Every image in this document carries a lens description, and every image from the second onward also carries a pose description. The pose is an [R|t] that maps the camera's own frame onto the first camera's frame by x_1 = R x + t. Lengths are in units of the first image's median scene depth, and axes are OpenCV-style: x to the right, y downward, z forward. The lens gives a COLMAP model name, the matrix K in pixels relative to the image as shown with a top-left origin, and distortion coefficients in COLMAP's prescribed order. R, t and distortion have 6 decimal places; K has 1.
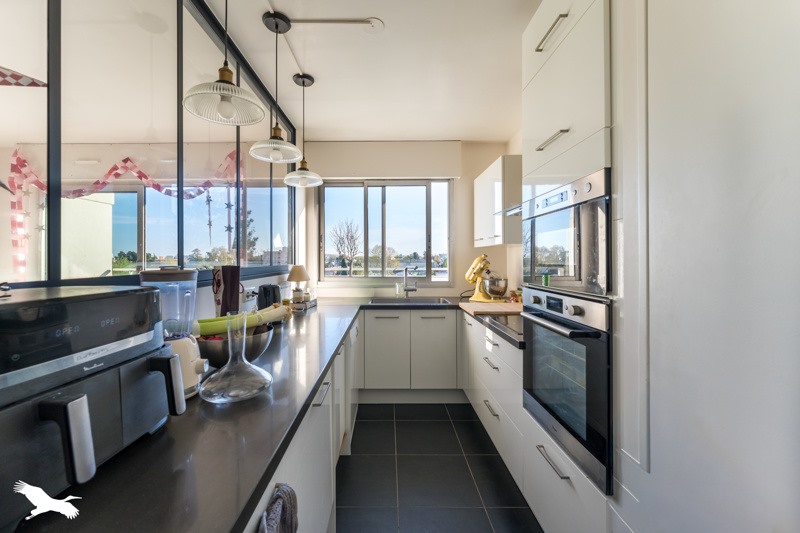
lens RADIAL K [[324.8, 0, 399.3], [0, 324.8, 261.0], [0, 0, 1]] dist [-0.002790, -0.000125]
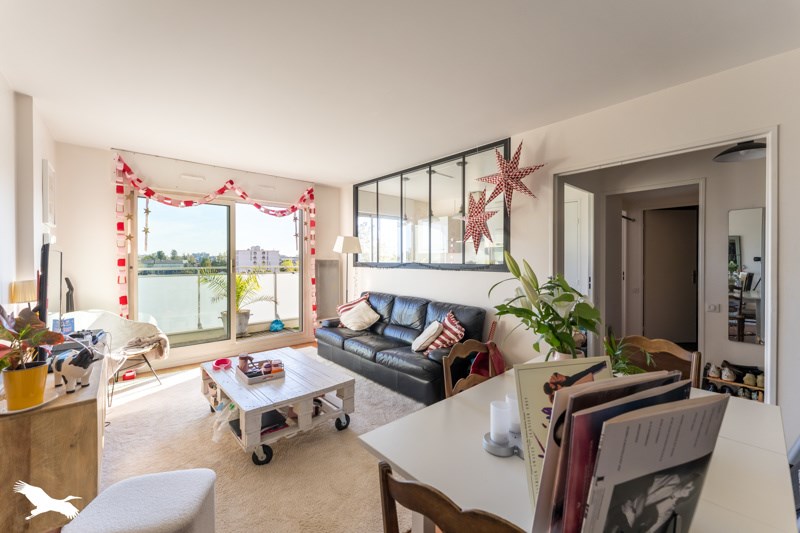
lens RADIAL K [[324.8, 0, 399.3], [0, 324.8, 261.0], [0, 0, 1]] dist [-0.002790, -0.000125]
pose [[0.749016, 0.003012, 0.662545, -1.201370], [-0.001656, 0.999995, -0.002674, 0.005075], [-0.662550, 0.000905, 0.749017, -0.412574]]
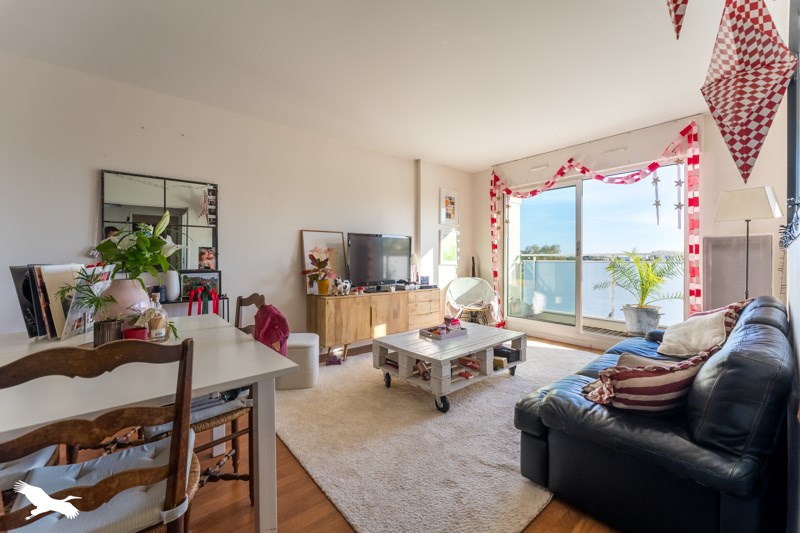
lens RADIAL K [[324.8, 0, 399.3], [0, 324.8, 261.0], [0, 0, 1]] dist [-0.002790, -0.000125]
pose [[0.639957, 0.010450, -0.768340, -0.312960], [-0.005398, 0.999944, 0.009104, 0.061506], [0.768392, -0.001679, 0.639977, -0.283514]]
